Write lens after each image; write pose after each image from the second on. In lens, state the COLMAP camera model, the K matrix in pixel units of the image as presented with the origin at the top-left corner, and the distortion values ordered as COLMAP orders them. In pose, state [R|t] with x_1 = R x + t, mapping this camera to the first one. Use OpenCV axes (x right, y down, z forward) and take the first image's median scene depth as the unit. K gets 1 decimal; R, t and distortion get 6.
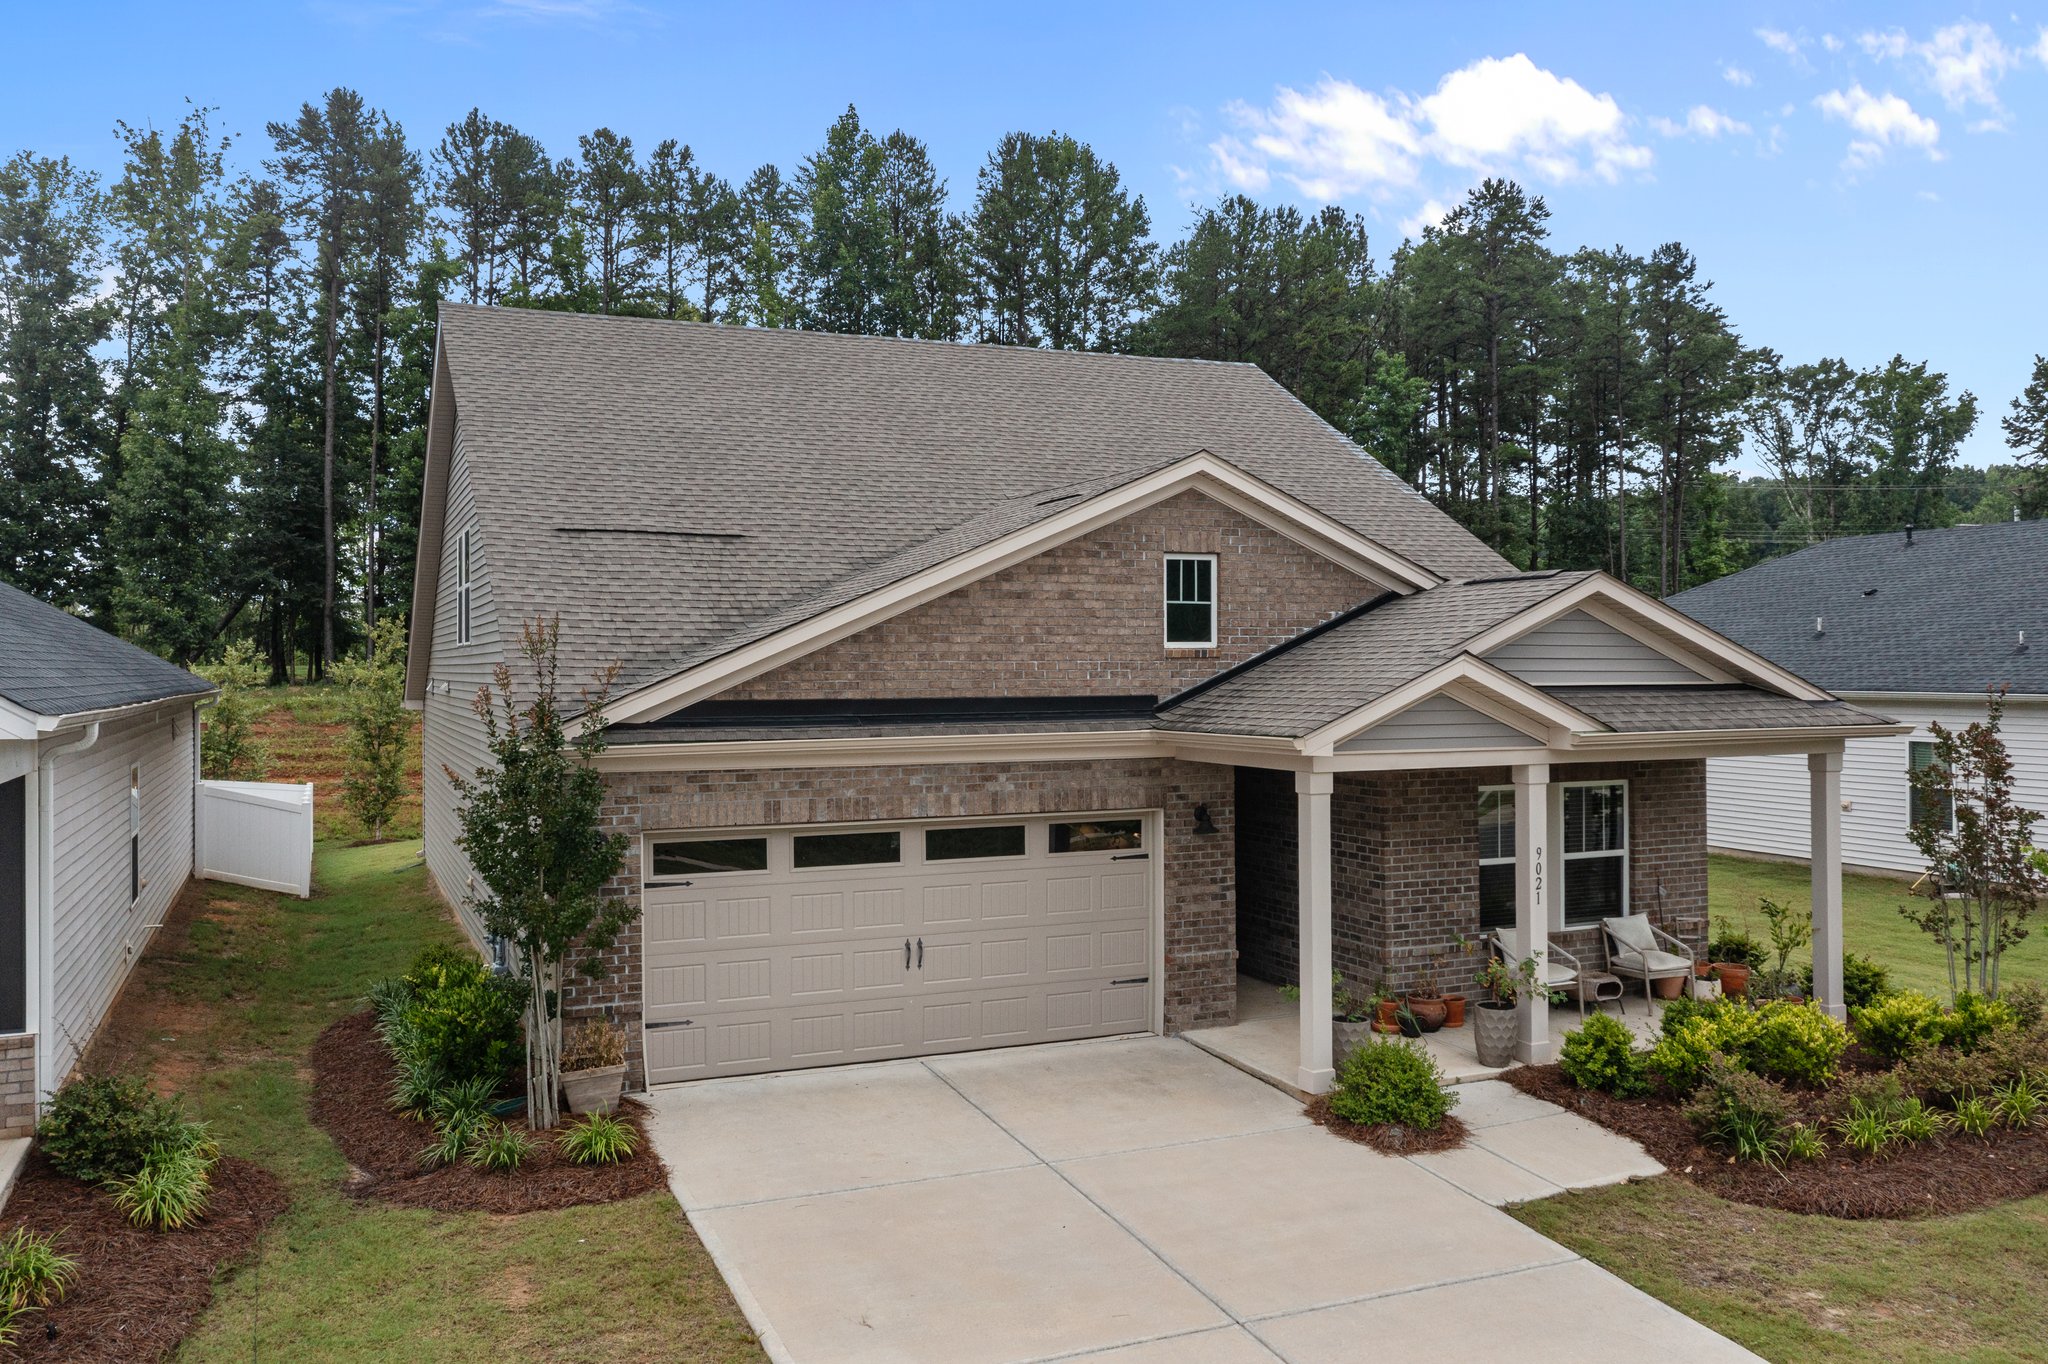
lens RADIAL K [[1634.8, 0, 1025.8], [0, 1634.8, 659.5], [0, 0, 1]] dist [-0.007185, -0.000258]
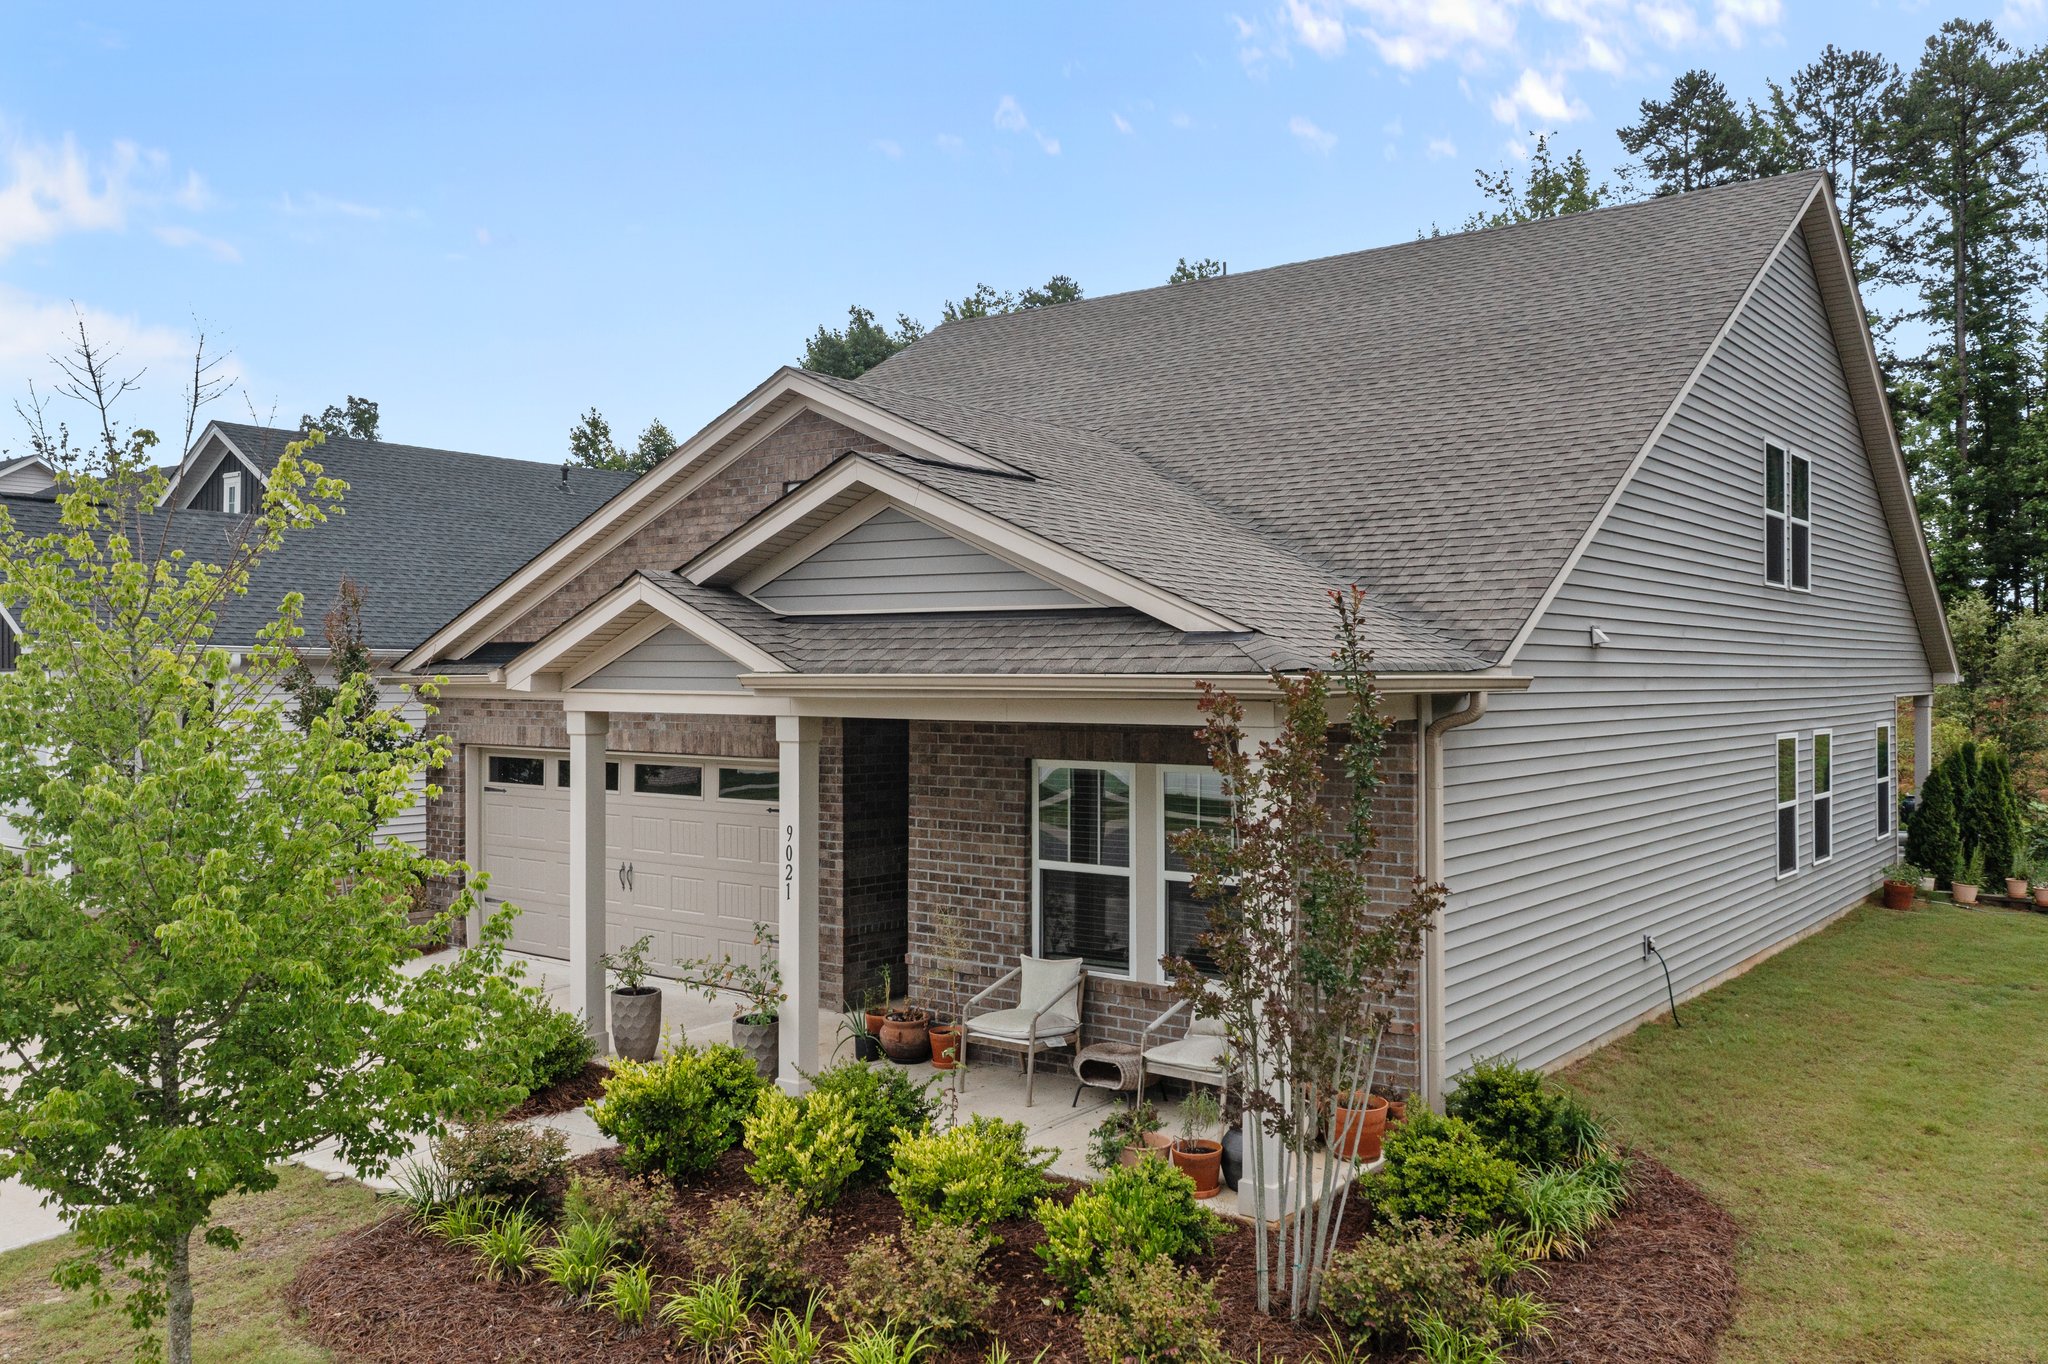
lens RADIAL K [[1620.9, 0, 1023.1], [0, 1620.9, 679.0], [0, 0, 1]] dist [-0.001206, -0.003413]
pose [[0.479454, 0.007598, -0.877534, 0.947712], [-0.001650, 0.999969, 0.007756, 0.037494], [0.877566, -0.002271, 0.479451, 0.674098]]
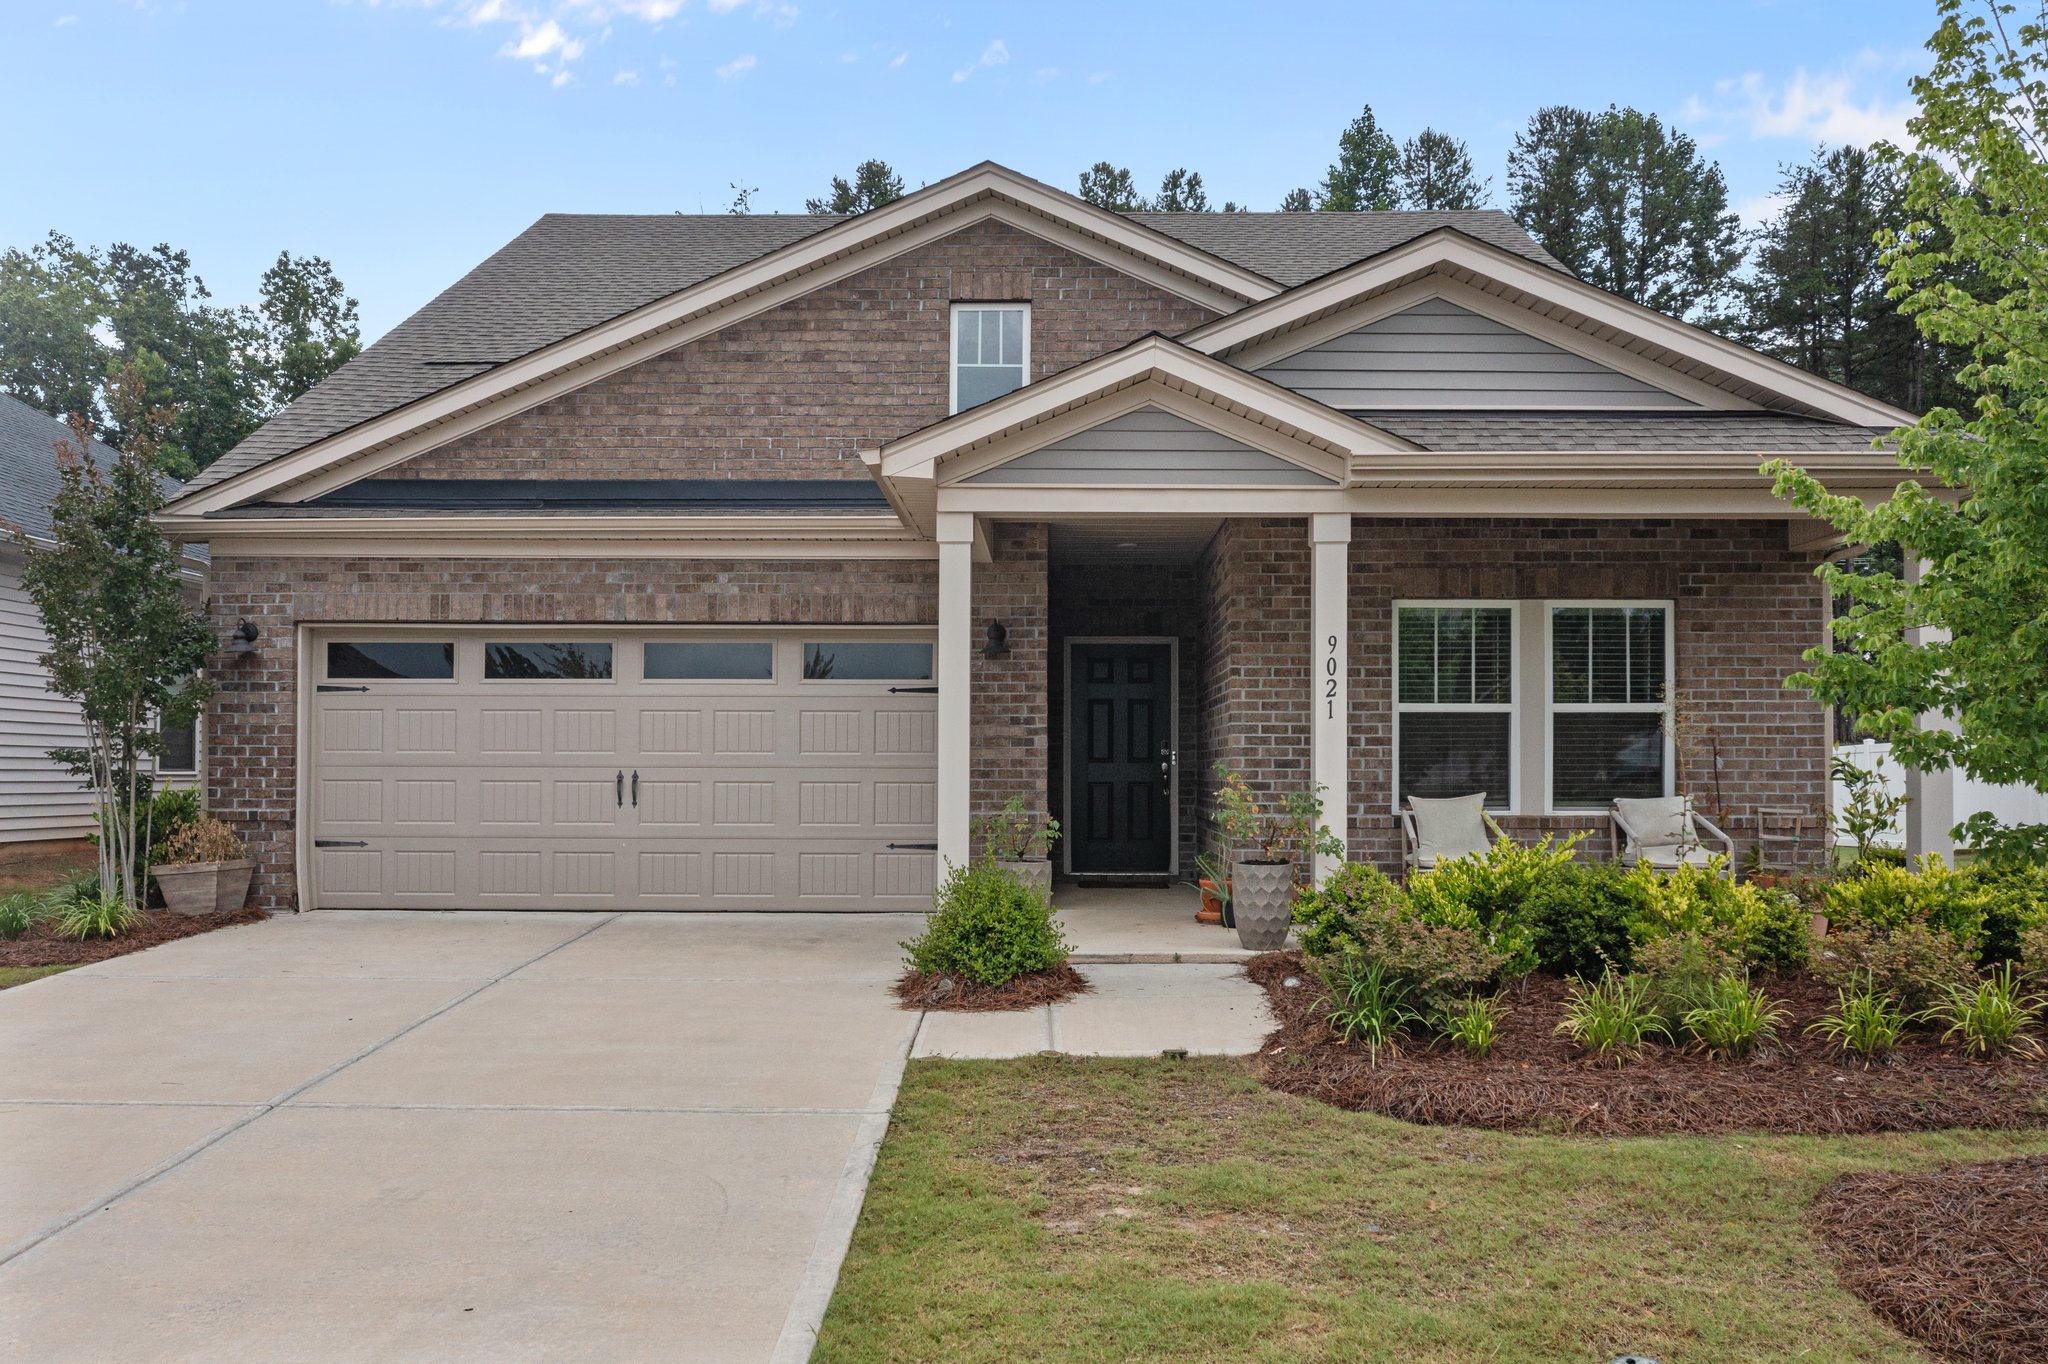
lens RADIAL K [[1641.4, 0, 1027.3], [0, 1641.4, 739.4], [0, 0, 1]] dist [-0.003036, -0.000414]
pose [[0.909380, 0.001541, -0.415964, 0.445276], [-0.008048, 0.999871, -0.013892, 0.155566], [0.415889, 0.015981, 0.909275, 0.296700]]
